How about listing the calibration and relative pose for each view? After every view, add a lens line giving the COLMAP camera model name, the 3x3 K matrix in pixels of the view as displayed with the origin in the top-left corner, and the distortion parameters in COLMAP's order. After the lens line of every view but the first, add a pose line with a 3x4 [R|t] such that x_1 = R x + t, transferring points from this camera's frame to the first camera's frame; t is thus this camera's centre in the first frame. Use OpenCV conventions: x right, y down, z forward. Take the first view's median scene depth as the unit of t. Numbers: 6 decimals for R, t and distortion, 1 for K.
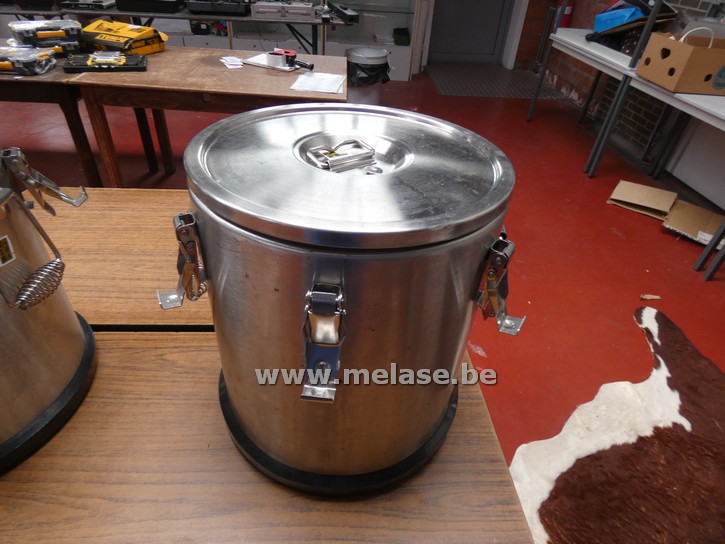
lens RADIAL K [[448.7, 0, 362.5], [0, 448.7, 272.0], [0, 0, 1]] dist [-0.009291, 0.002491]
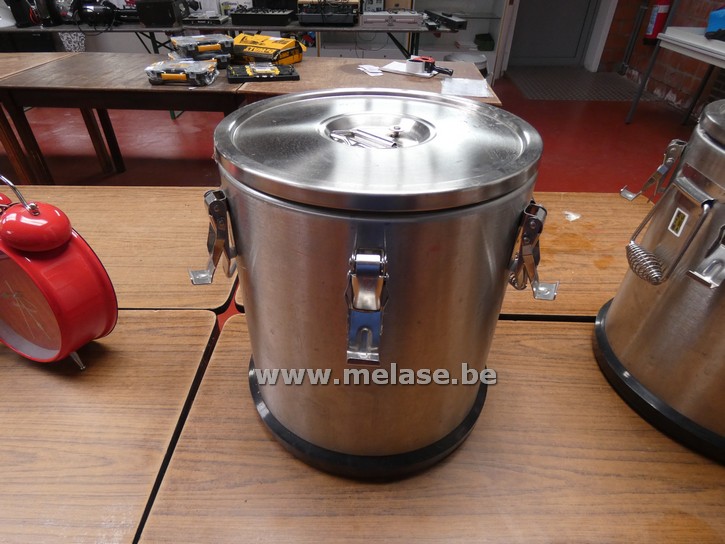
lens RADIAL K [[420.8, 0, 362.1], [0, 420.8, 284.4], [0, 0, 1]] dist [-0.004390, 0.002676]
pose [[0.995685, 0.020289, -0.090557, -0.217289], [-0.017300, 0.999283, 0.033669, 0.006273], [0.091175, -0.031957, 0.995322, -0.010688]]
